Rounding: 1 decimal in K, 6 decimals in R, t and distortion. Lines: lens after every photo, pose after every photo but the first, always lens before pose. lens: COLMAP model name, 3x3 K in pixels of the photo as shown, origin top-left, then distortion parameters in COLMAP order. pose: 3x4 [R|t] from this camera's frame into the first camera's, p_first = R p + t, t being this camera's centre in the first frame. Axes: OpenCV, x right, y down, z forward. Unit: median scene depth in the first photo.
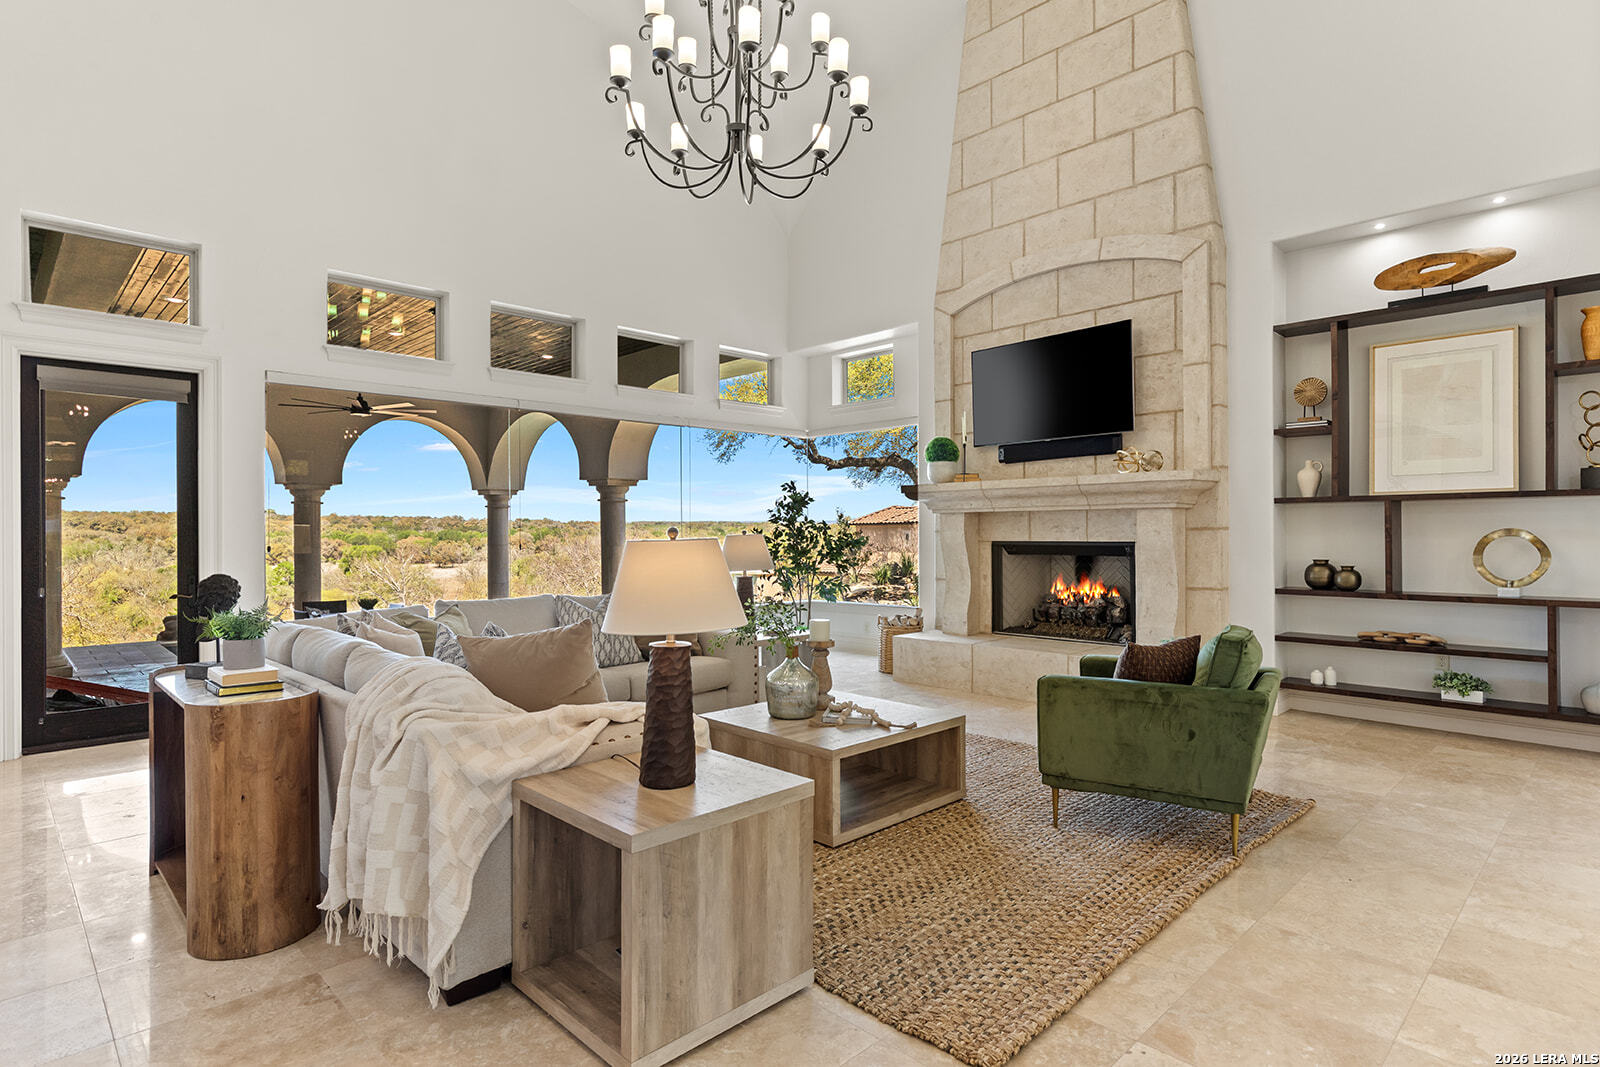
lens RADIAL K [[839.7, 0, 805.6], [0, 839.7, 528.4], [0, 0, 1]] dist [-0.003892, 0.000131]
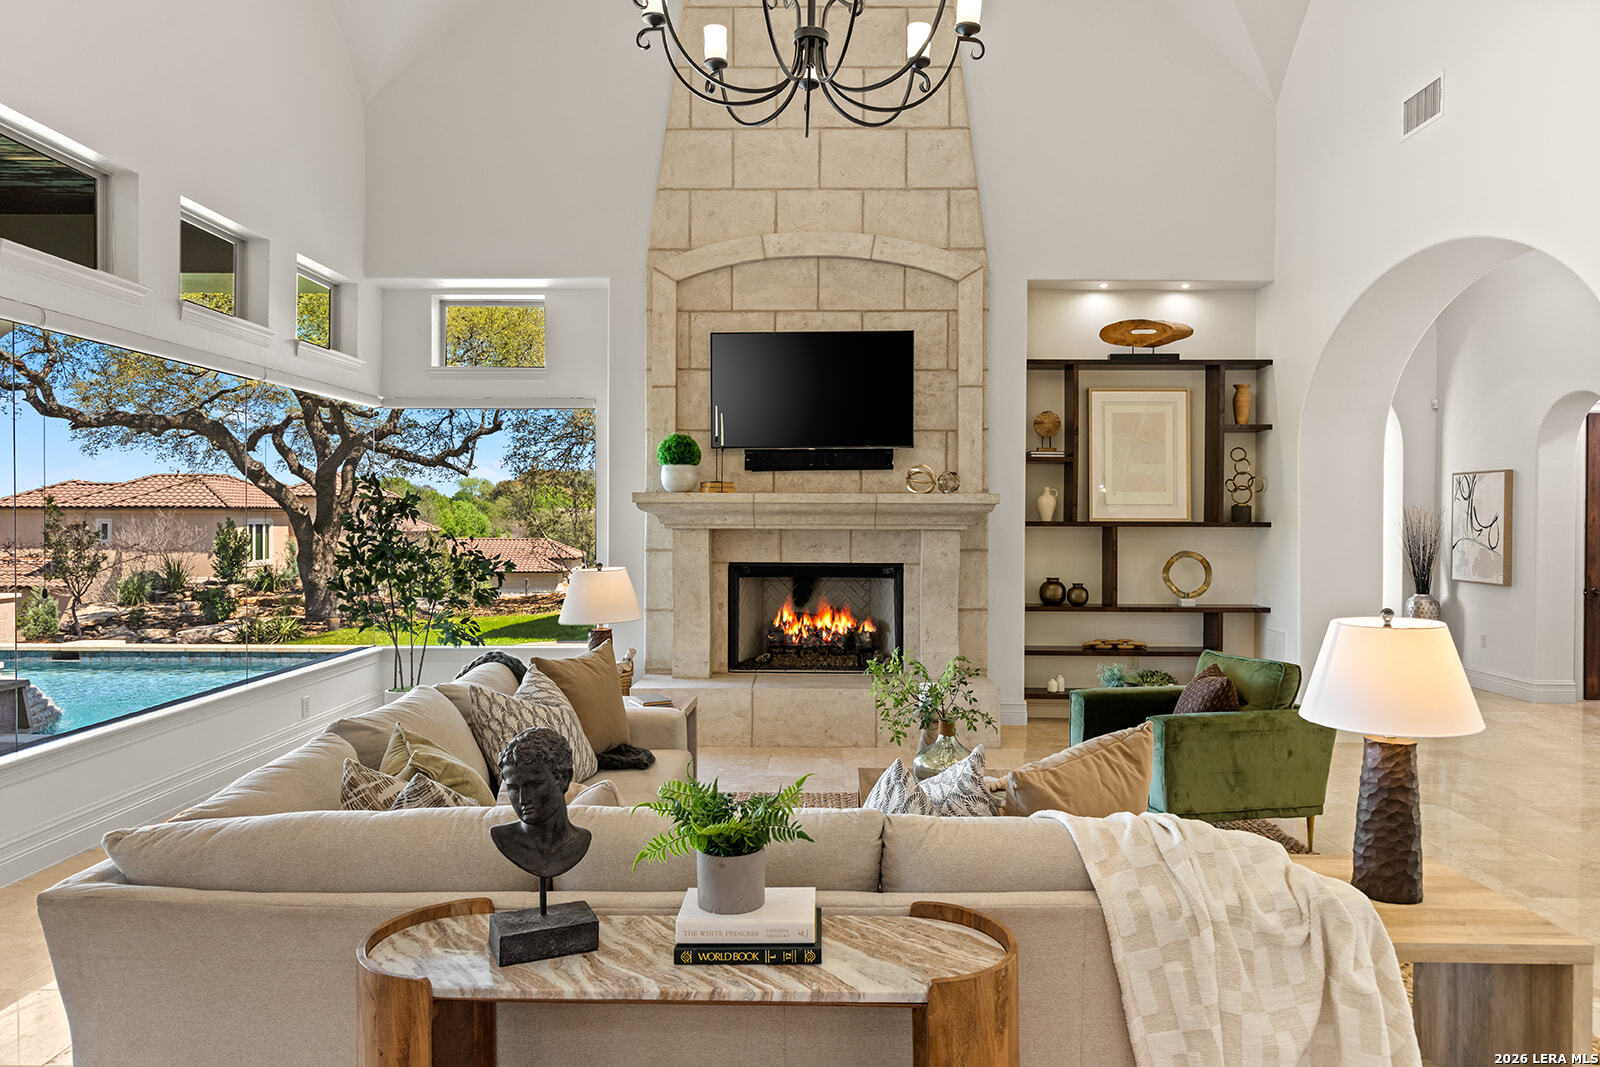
lens RADIAL K [[1029.5, 0, 811.1], [0, 1029.5, 527.9], [0, 0, 1]] dist [0.005537, -0.000362]
pose [[0.707411, 0.001457, 0.706801, -0.529575], [-0.011219, 0.999895, 0.009167, -0.035119], [-0.706713, -0.014414, 0.707353, 0.254708]]
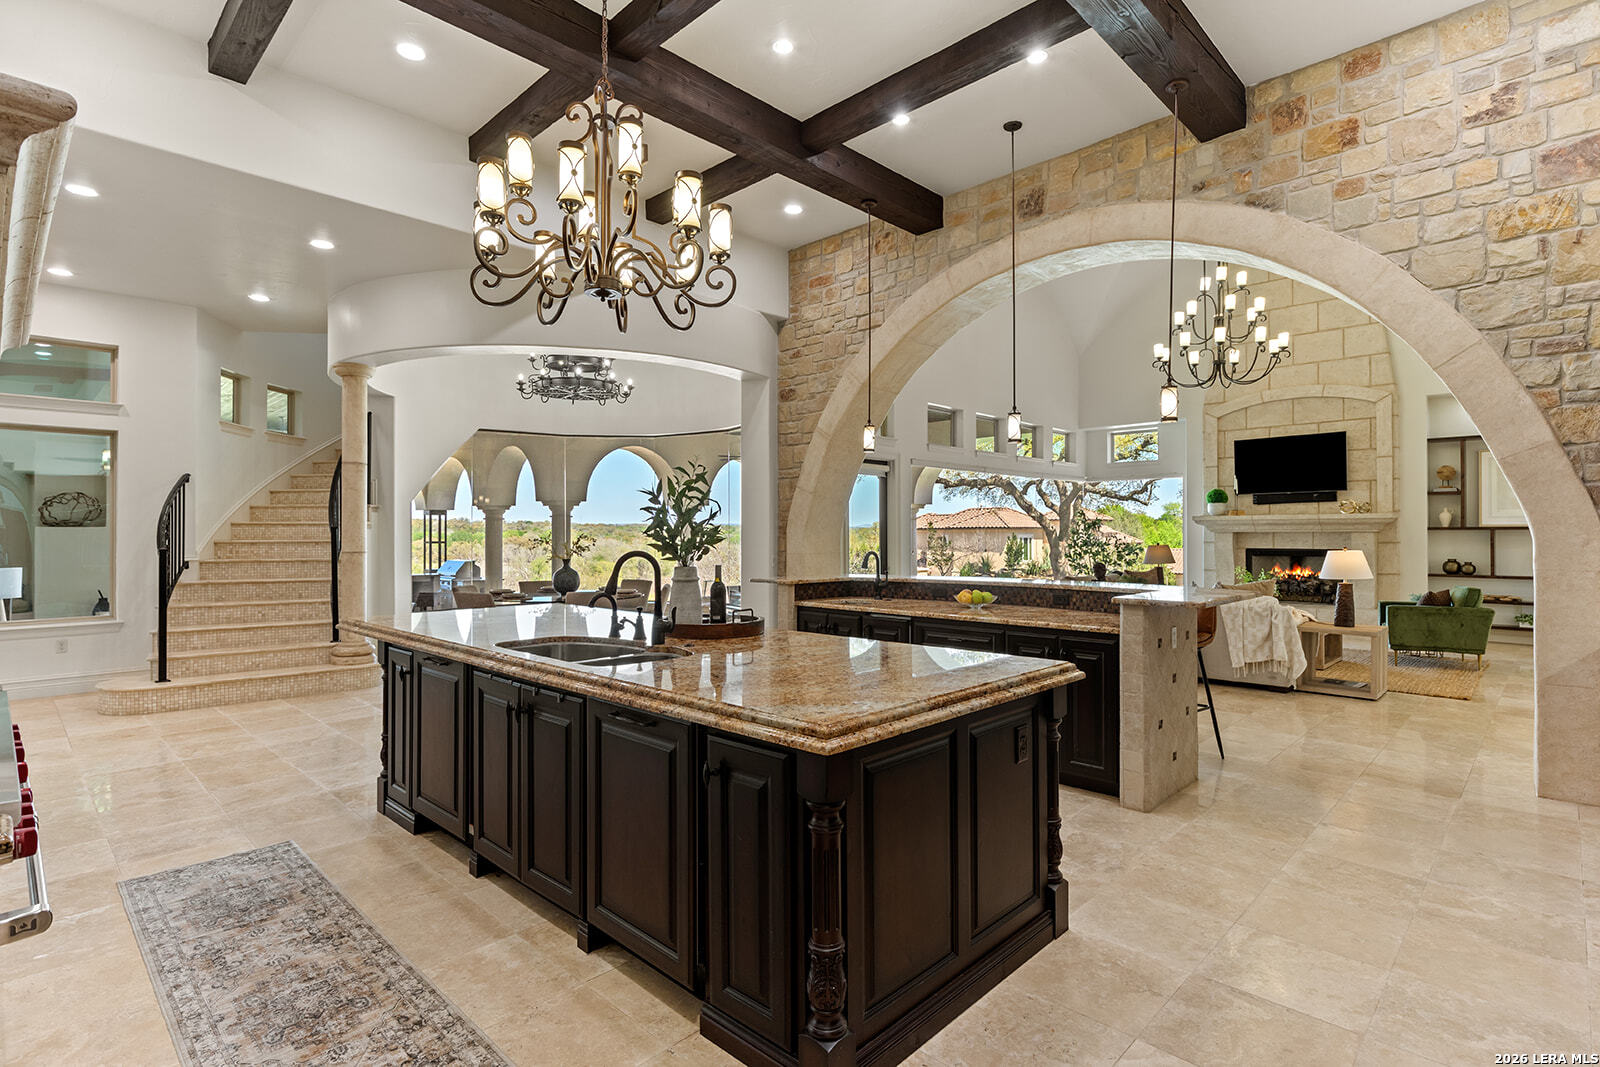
lens RADIAL K [[791.8, 0, 800.2], [0, 791.8, 528.1], [0, 0, 1]] dist [-0.005970, -0.001315]
pose [[0.999779, 0.003971, 0.020624, -0.886537], [-0.003900, 0.999986, -0.003475, -0.021083], [-0.020638, 0.003394, 0.999781, -0.757358]]
